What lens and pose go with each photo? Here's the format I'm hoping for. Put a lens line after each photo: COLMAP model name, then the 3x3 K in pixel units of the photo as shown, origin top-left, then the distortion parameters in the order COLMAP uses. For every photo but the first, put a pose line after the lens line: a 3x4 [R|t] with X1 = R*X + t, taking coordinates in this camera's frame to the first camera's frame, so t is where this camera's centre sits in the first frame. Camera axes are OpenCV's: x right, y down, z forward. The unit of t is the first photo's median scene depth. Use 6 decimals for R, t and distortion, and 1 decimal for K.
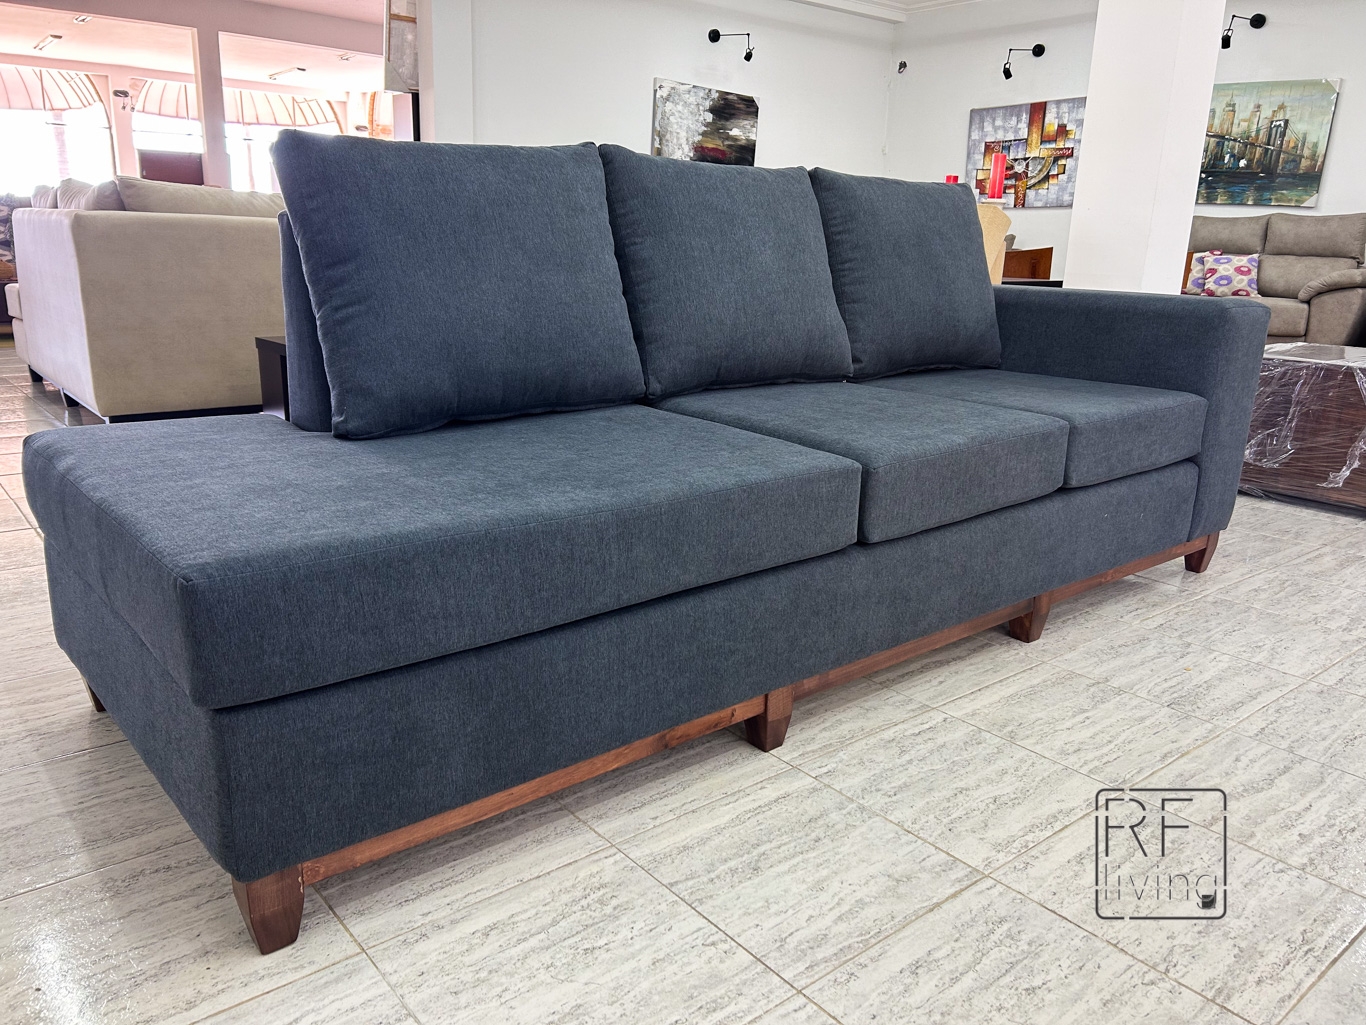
lens RADIAL K [[1032.7, 0, 682.5], [0, 1032.7, 516.6], [0, 0, 1]] dist [0.040601, -0.036593]
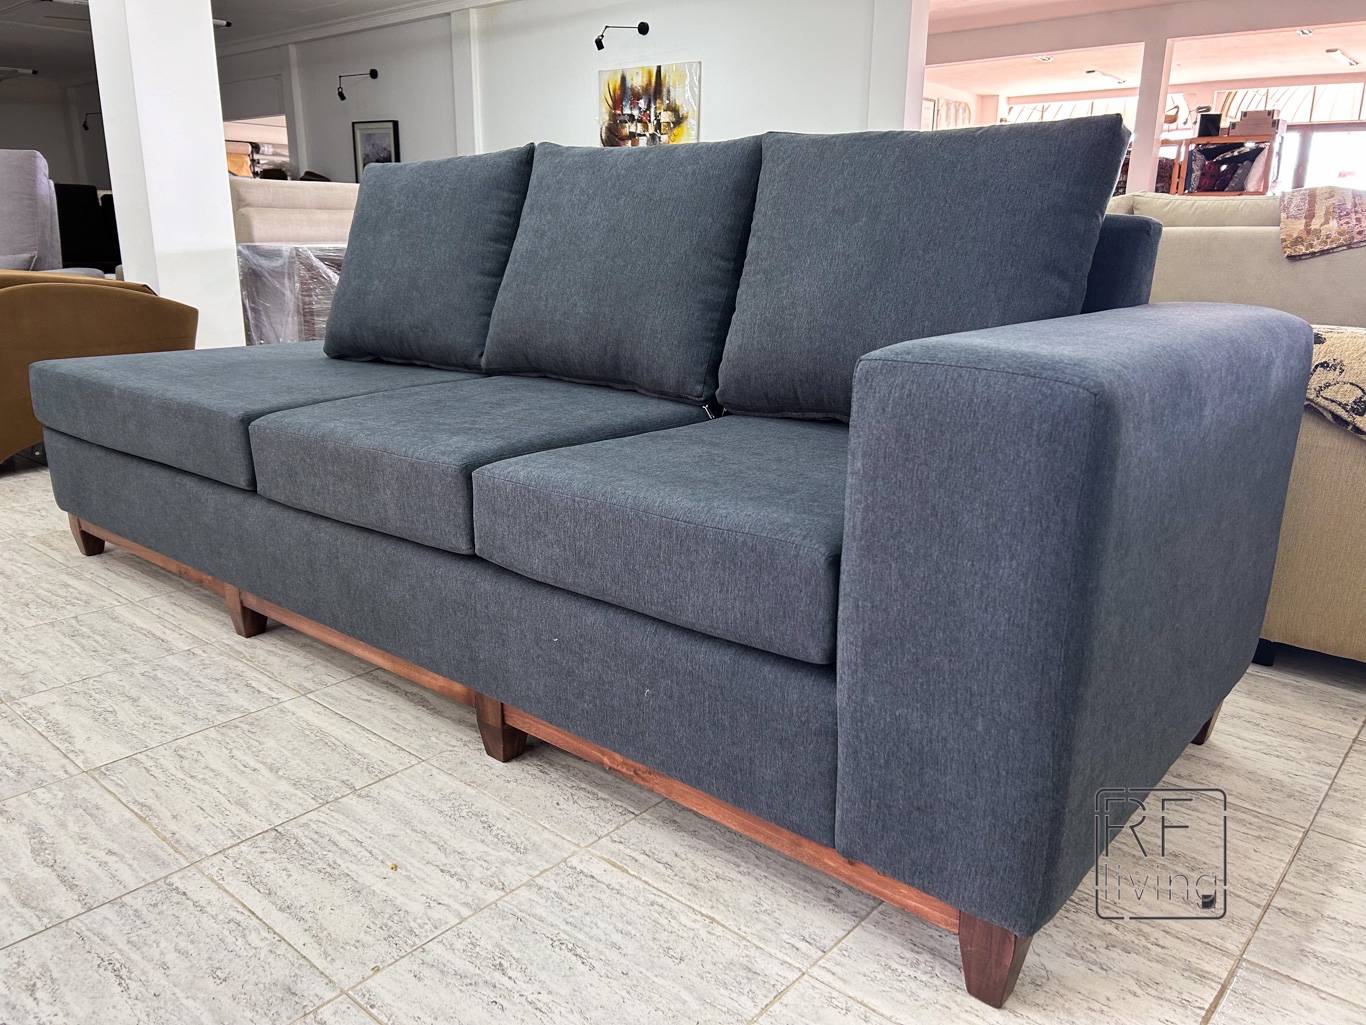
lens RADIAL K [[1032.7, 0, 687.4], [0, 1032.7, 506.2], [0, 0, 1]] dist [0.040601, -0.036593]
pose [[0.168103, 0.229137, -0.958769, 1.287807], [-0.265105, 0.947286, 0.179912, -0.276441], [0.949453, 0.223931, 0.219988, 1.157889]]
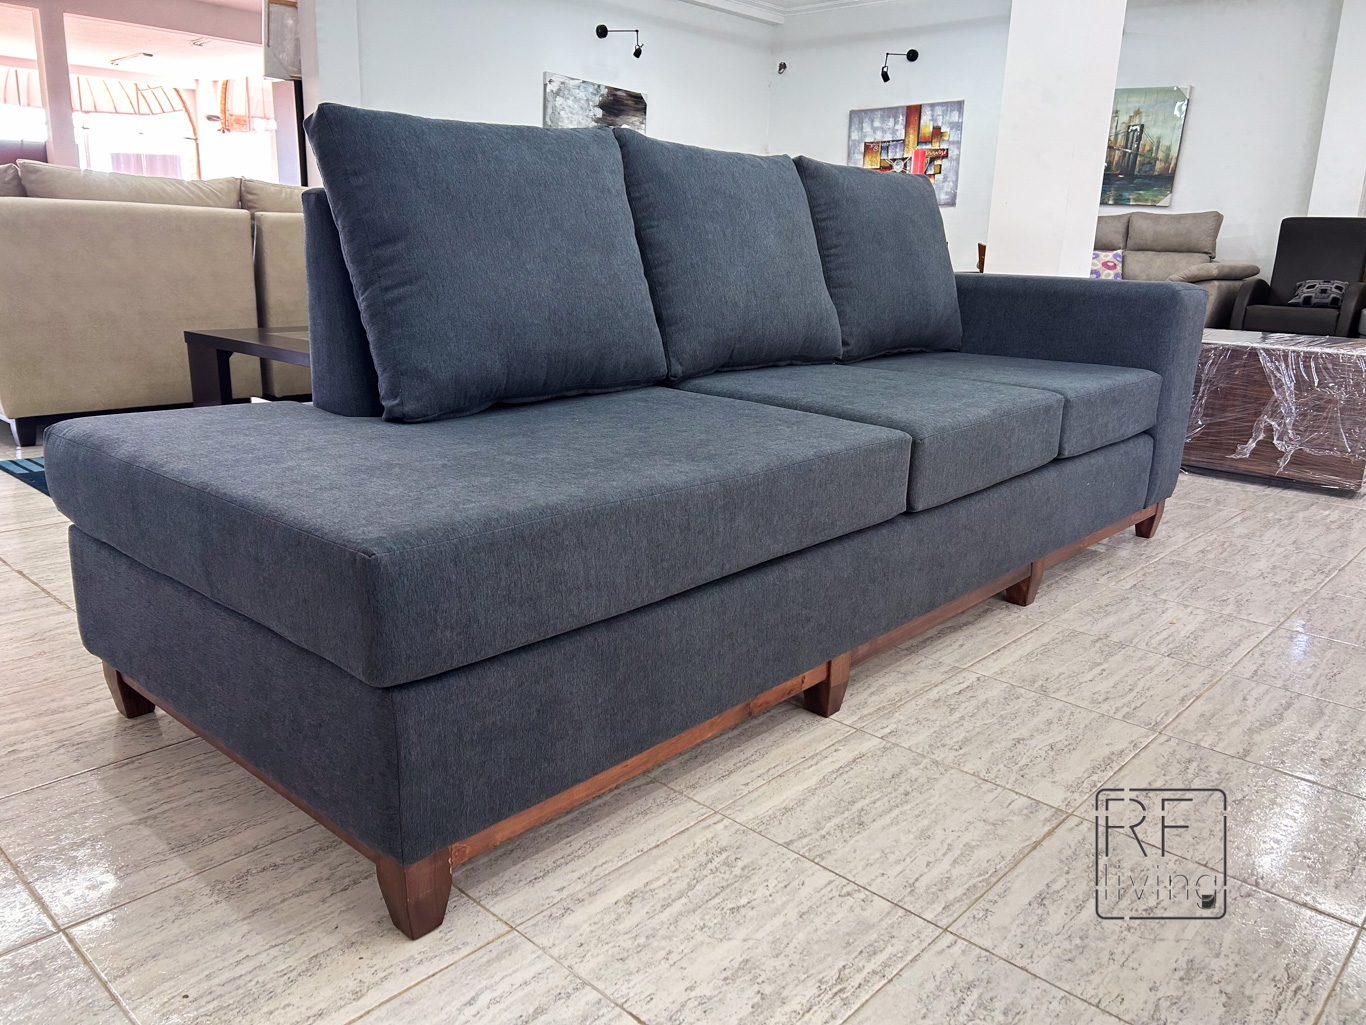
lens RADIAL K [[1032.7, 0, 691.7], [0, 1032.7, 515.1], [0, 0, 1]] dist [0.040601, -0.036593]
pose [[0.990391, -0.033771, 0.134109, -0.176753], [0.033853, 0.999425, 0.001663, 0.019074], [-0.134088, 0.002893, 0.990965, -0.003526]]
